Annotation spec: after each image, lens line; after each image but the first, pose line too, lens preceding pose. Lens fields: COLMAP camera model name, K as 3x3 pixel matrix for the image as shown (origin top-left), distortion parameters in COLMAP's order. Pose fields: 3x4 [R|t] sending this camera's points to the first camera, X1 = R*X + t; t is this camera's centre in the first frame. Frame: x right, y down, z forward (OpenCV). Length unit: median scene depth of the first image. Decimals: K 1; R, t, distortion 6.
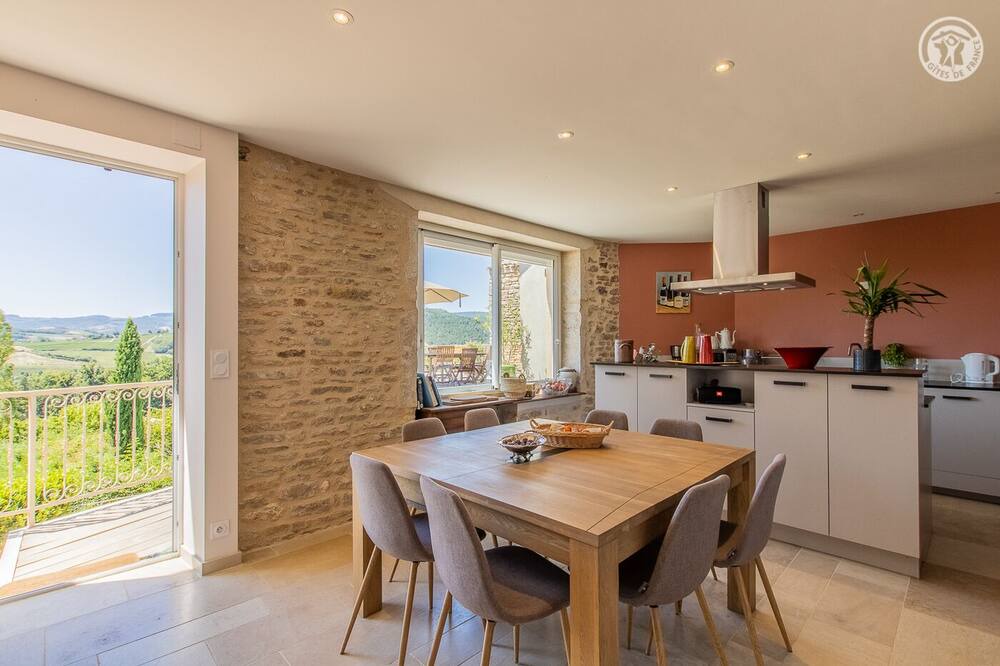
lens RADIAL K [[453.0, 0, 505.1], [0, 453.0, 338.5], [0, 0, 1]] dist [0.000510, -0.000237]
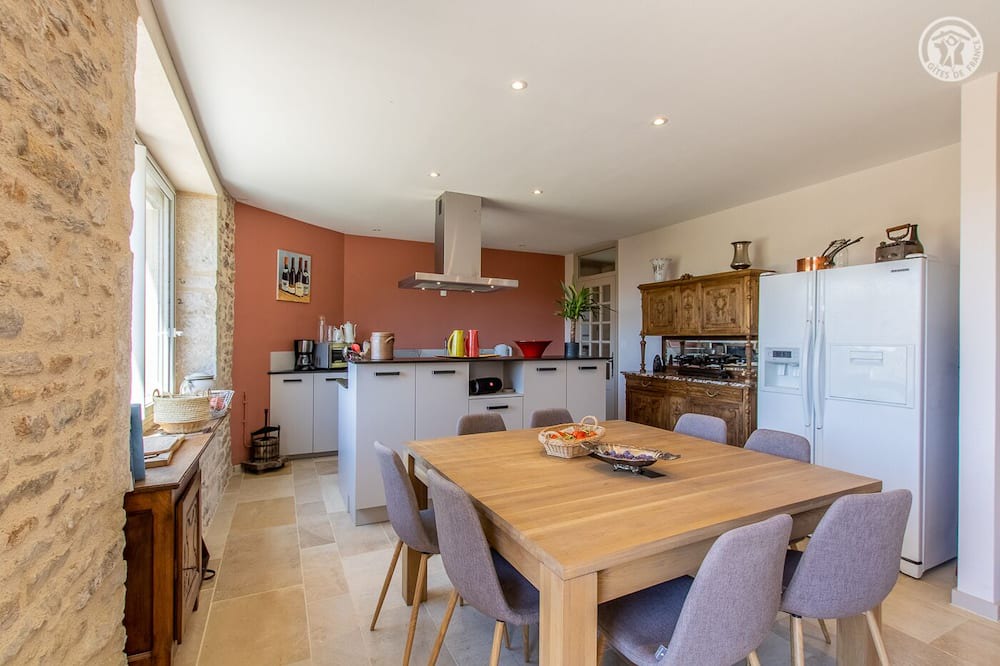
lens RADIAL K [[453.0, 0, 505.1], [0, 453.0, 338.5], [0, 0, 1]] dist [0.000510, -0.000237]
pose [[0.327397, 0.003051, 0.944882, -0.458273], [-0.015396, 0.999879, 0.002106, 0.008385], [-0.944762, -0.015237, 0.327404, 0.520311]]
